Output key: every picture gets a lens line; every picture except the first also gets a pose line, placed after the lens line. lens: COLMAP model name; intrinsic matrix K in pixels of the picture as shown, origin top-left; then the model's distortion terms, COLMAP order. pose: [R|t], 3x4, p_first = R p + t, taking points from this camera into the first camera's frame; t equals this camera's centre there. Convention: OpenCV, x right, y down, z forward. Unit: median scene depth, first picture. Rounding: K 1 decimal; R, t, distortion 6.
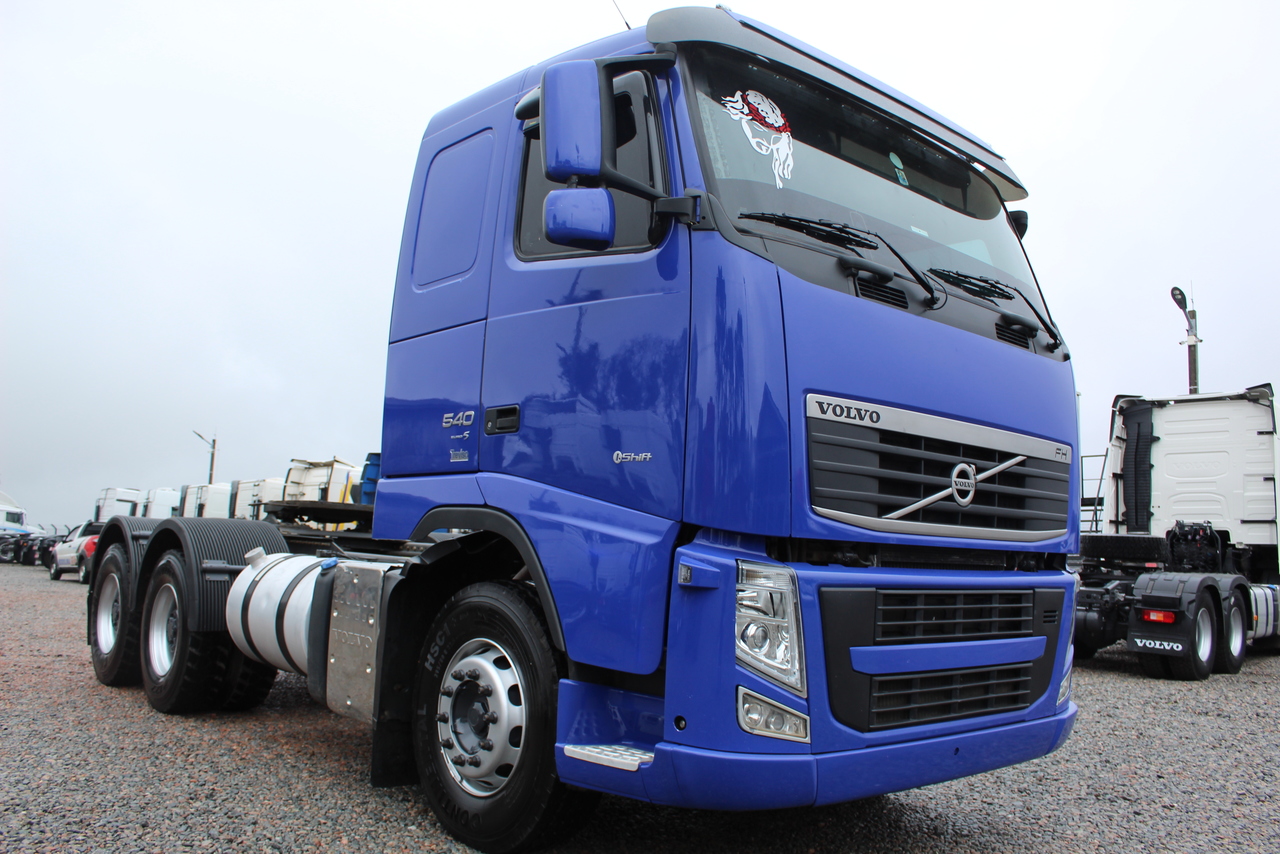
lens RADIAL K [[1072.0, 0, 640.0], [0, 1072.0, 427.0], [0, 0, 1]] dist [-0.104871, 0.002222]
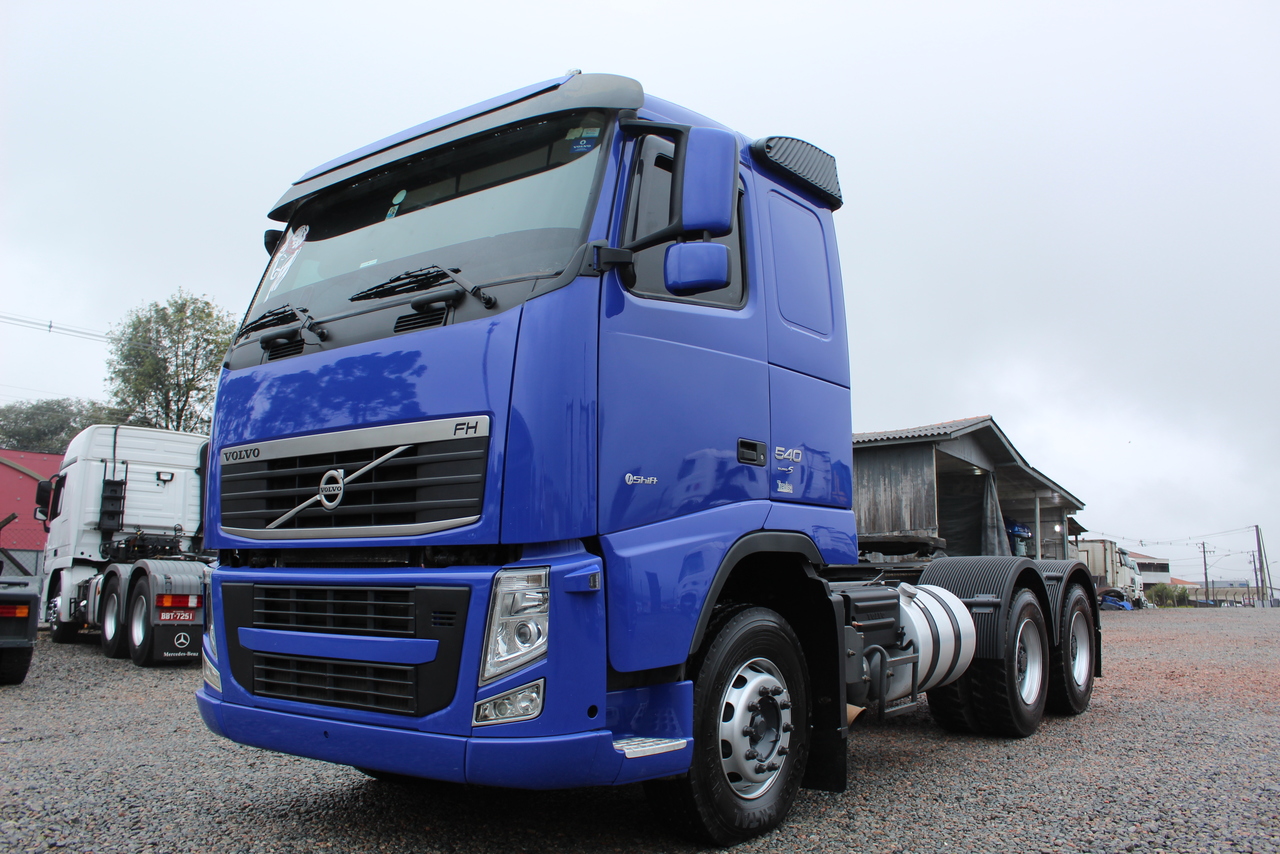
lens RADIAL K [[1072.0, 0, 640.0], [0, 1072.0, 427.0], [0, 0, 1]] dist [-0.104871, 0.002222]
pose [[0.199946, -0.176858, -0.963713, 1.386185], [0.123521, 0.980277, -0.154270, 0.192582], [0.971990, -0.088193, 0.217848, 1.041055]]
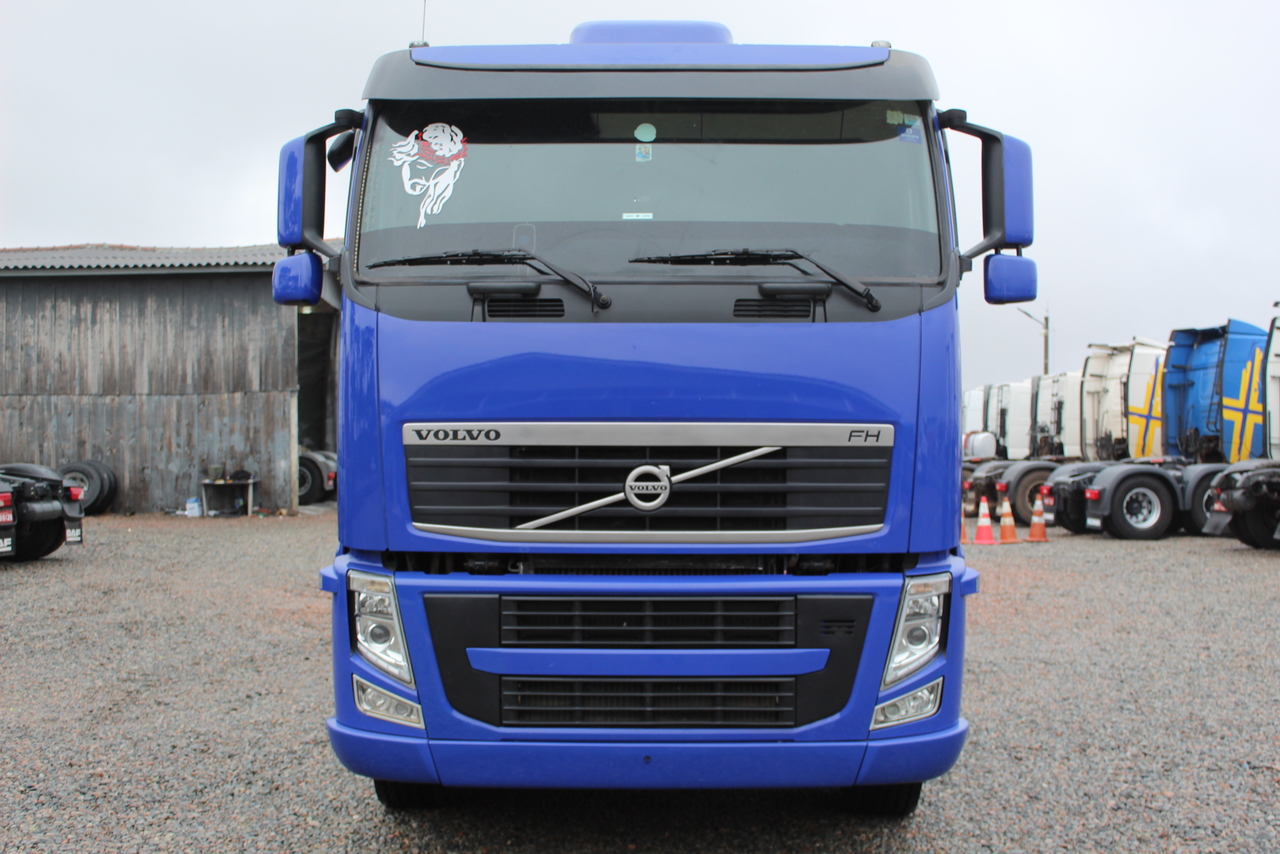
lens RADIAL K [[1555.5, 0, 640.0], [0, 1555.5, 427.0], [0, 0, 1]] dist [-0.078521, -0.013773]
pose [[0.737304, -0.040157, -0.674366, 1.210704], [0.109039, 0.992217, 0.060131, -0.083175], [0.666703, -0.117867, 0.735945, -0.033293]]
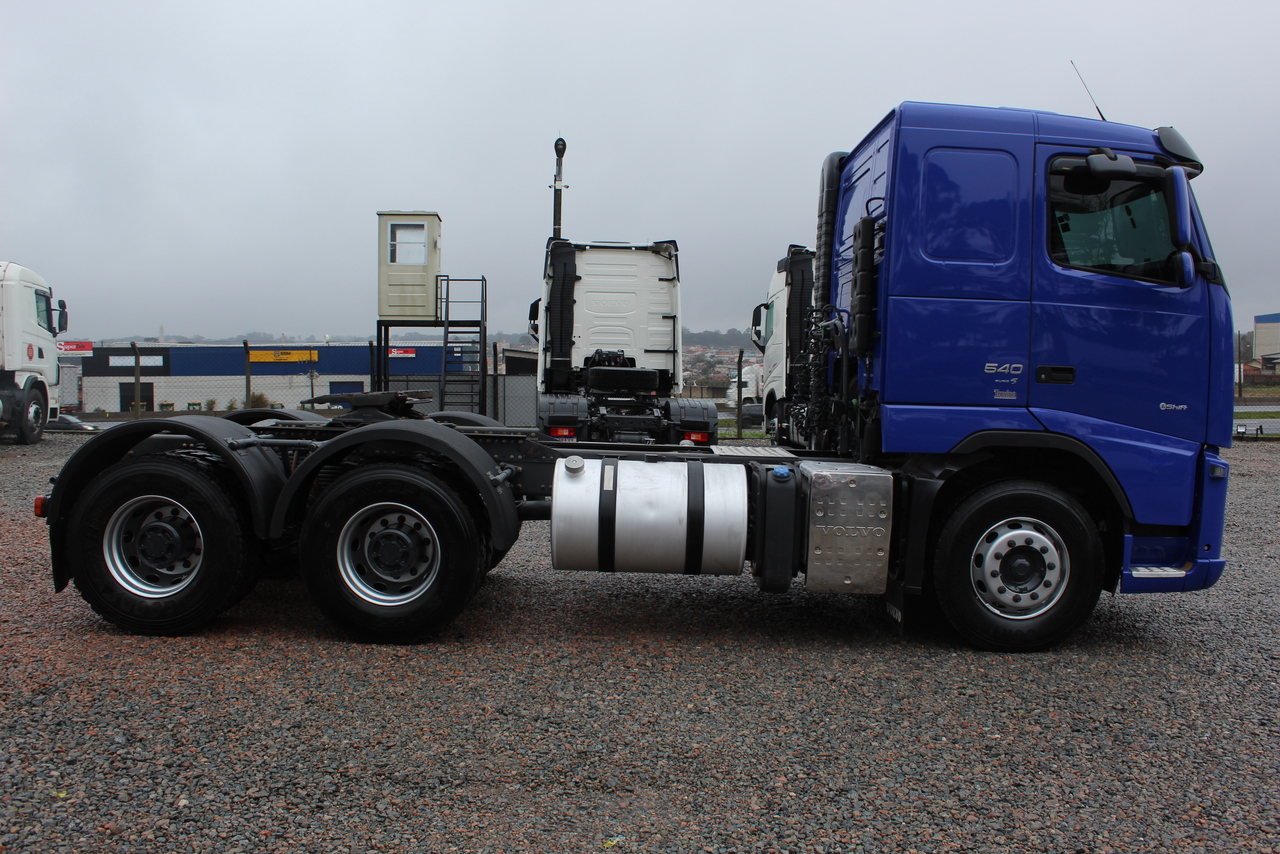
lens RADIAL K [[1160.0, 0, 640.0], [0, 1160.0, 427.0], [0, 0, 1]] dist [-0.125324, 0.001394]
pose [[0.645581, -0.065875, 0.760845, -2.794596], [-0.086489, 0.983557, 0.158544, -0.221581], [-0.758778, -0.168158, 0.629268, 0.678764]]
